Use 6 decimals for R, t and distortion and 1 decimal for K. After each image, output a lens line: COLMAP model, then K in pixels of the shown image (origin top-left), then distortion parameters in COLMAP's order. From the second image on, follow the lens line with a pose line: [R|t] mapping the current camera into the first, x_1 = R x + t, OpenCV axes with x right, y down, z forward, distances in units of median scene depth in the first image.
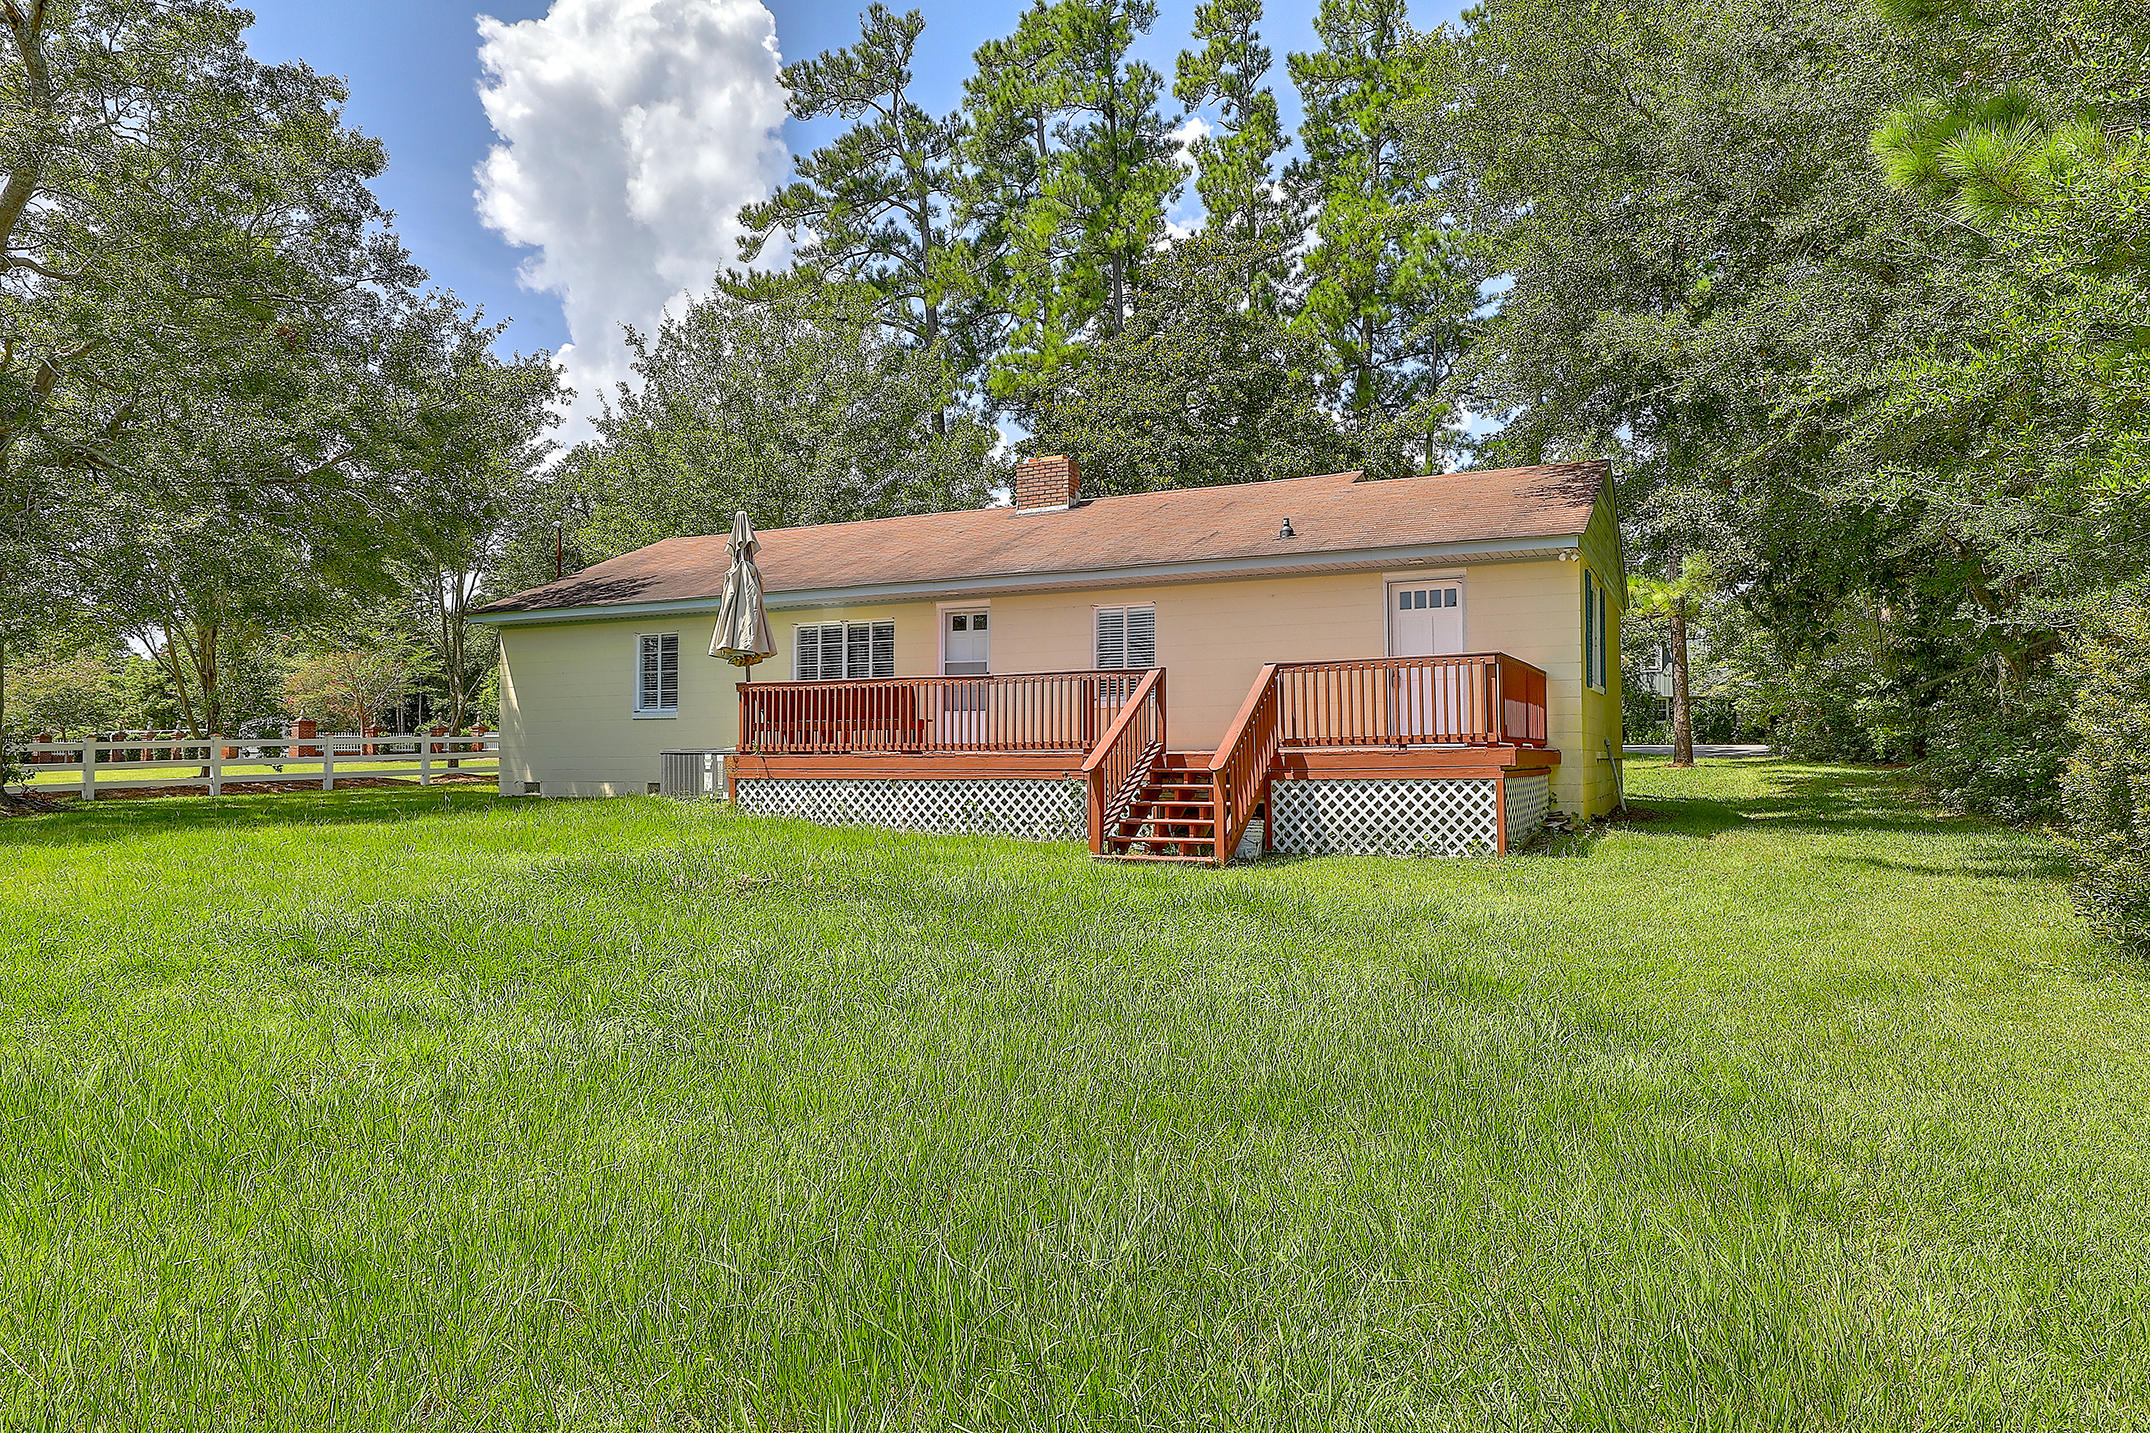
lens RADIAL K [[1318.4, 0, 1129.2], [0, 1318.4, 723.4], [0, 0, 1]] dist [-0.003447, -0.001126]
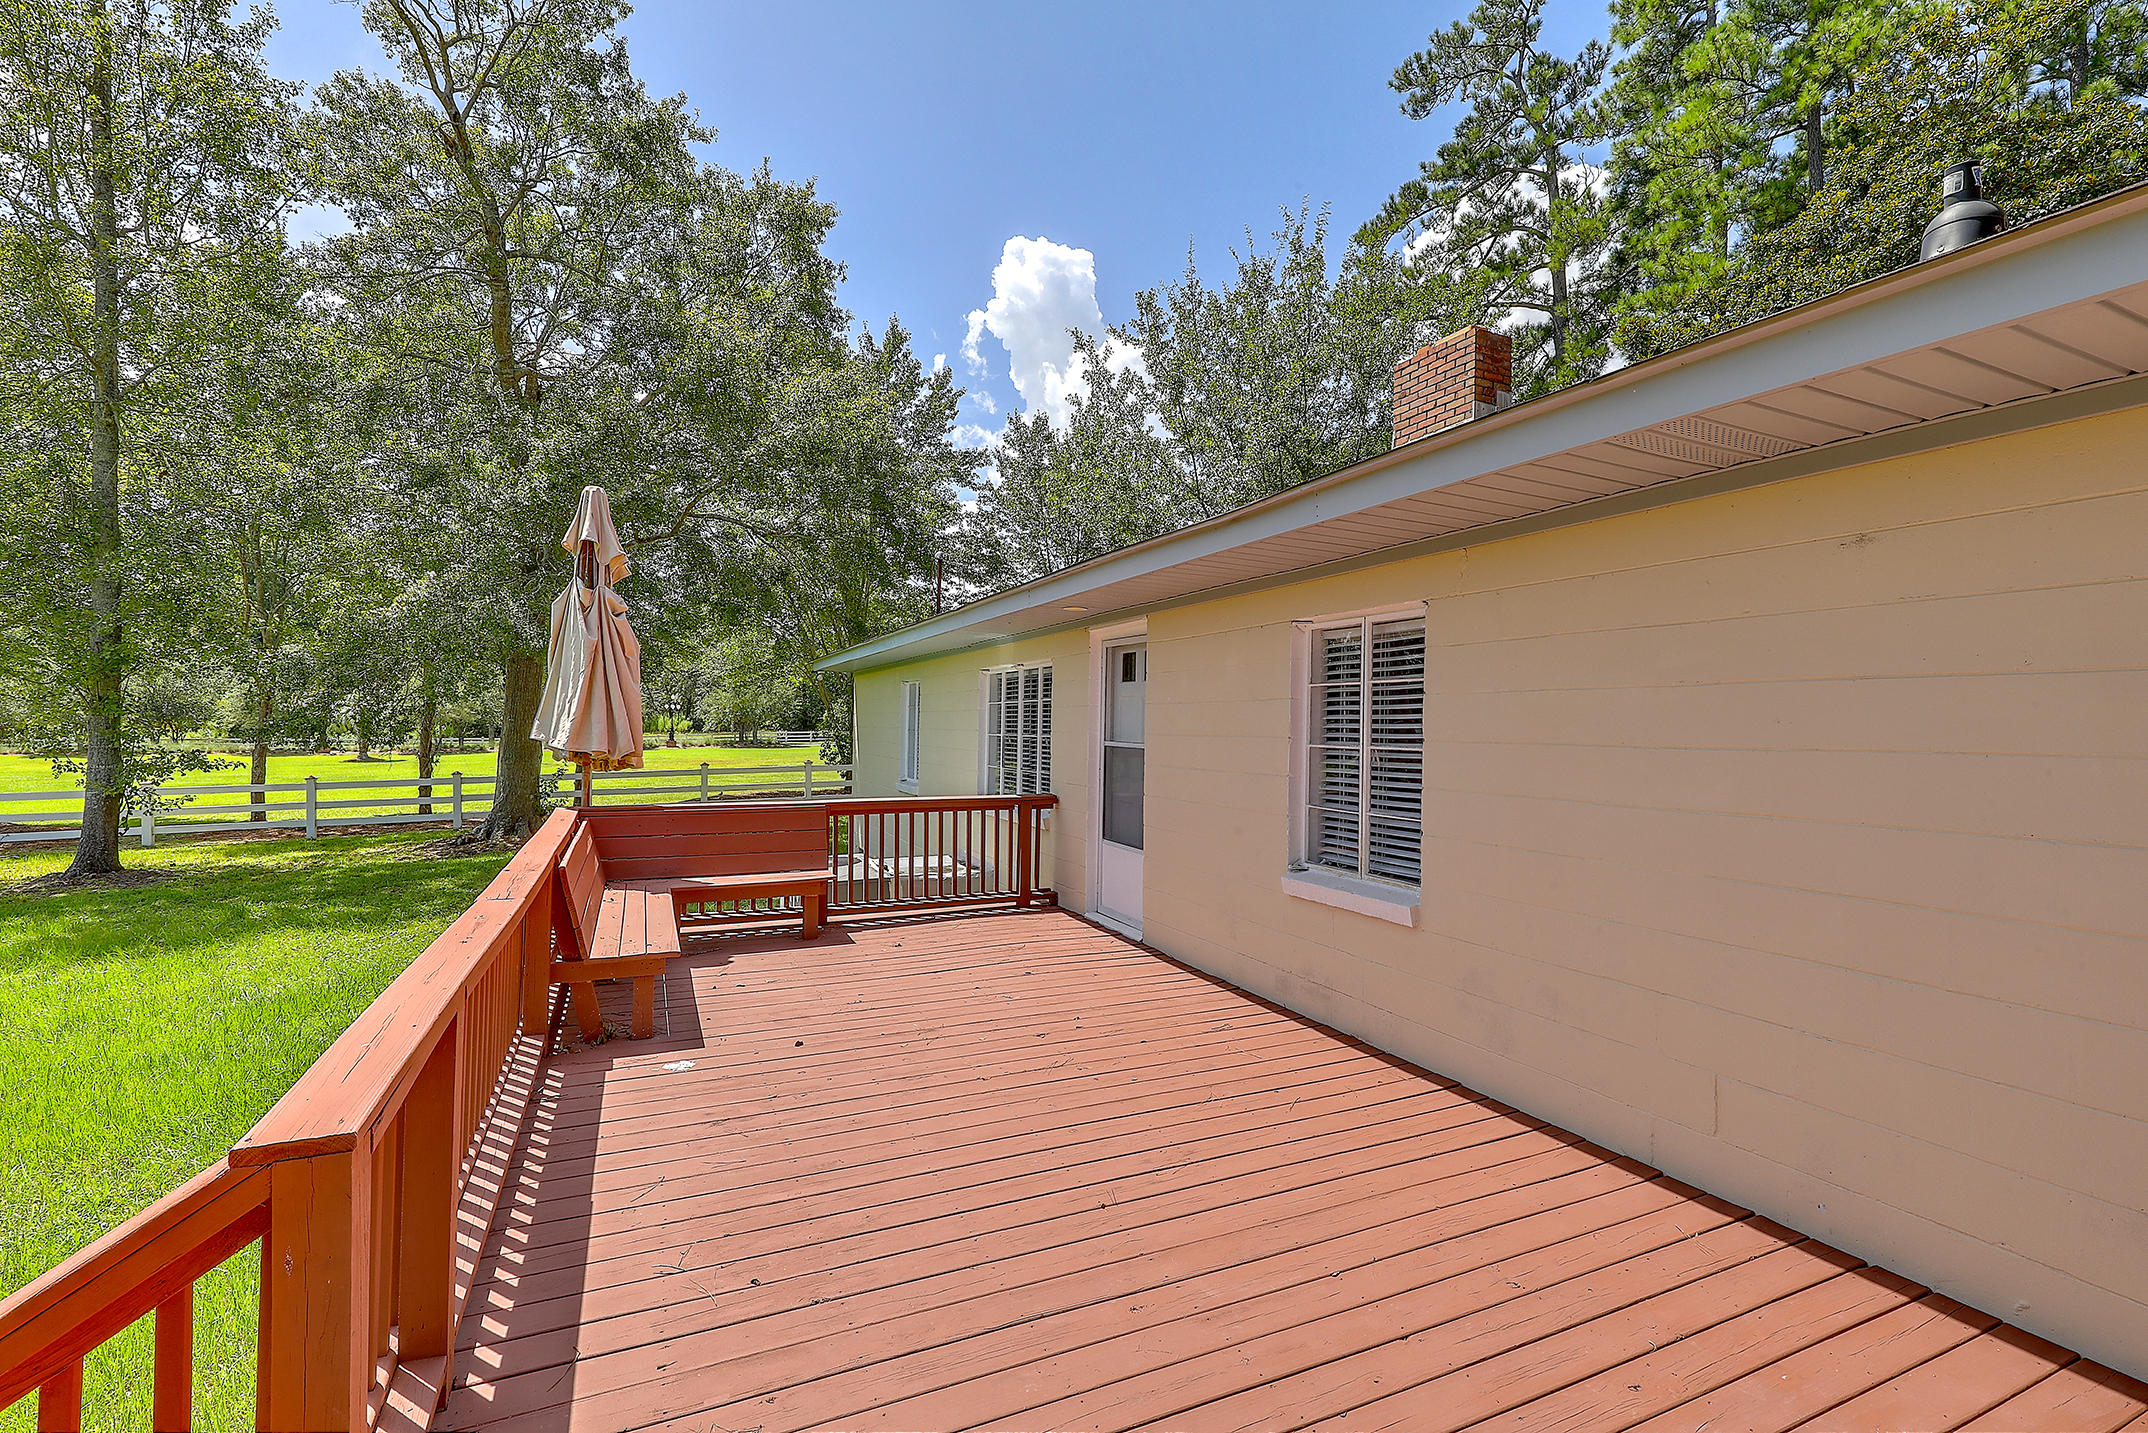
lens RADIAL K [[977.7, 0, 1081.6], [0, 977.7, 700.0], [0, 0, 1]] dist [0.004913, -0.000208]
pose [[0.750080, 0.008454, -0.661293, 0.134244], [-0.013190, 0.999911, -0.002177, -0.078145], [0.661216, 0.010355, 0.750124, 0.890613]]
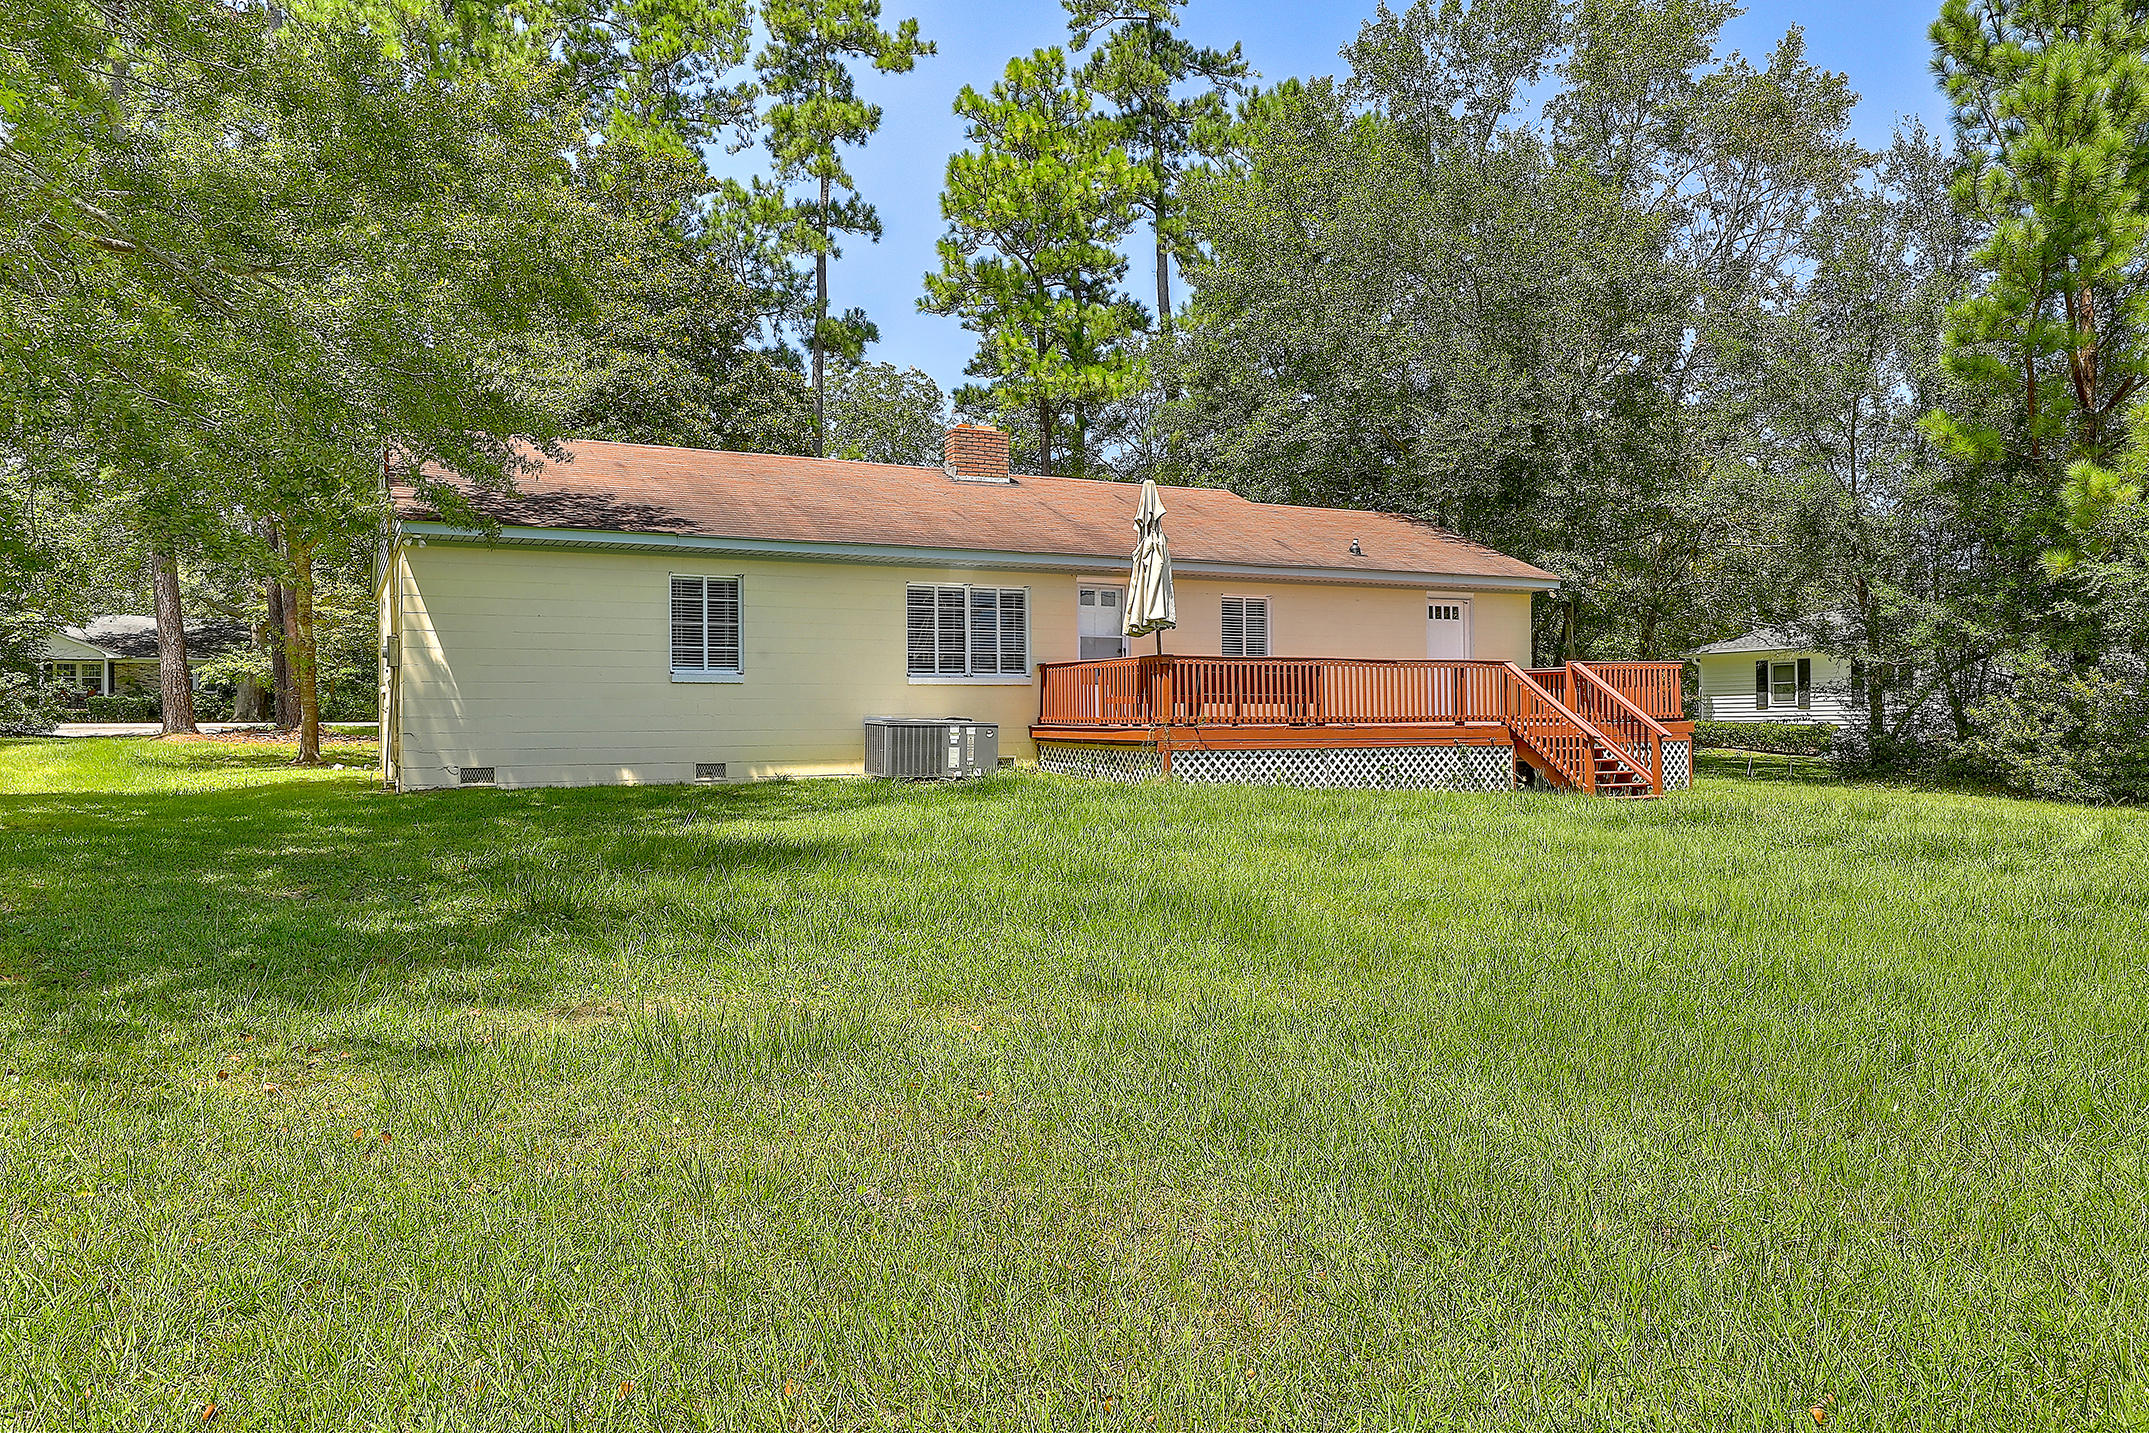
lens RADIAL K [[1432.1, 0, 1084.8], [0, 1432.1, 720.5], [0, 0, 1]] dist [0.004175, 0.000690]
pose [[0.620281, 0.003071, 0.784374, -1.251581], [-0.016614, 0.999819, 0.009224, 0.010608], [-0.784204, -0.018753, 0.620220, 0.395601]]
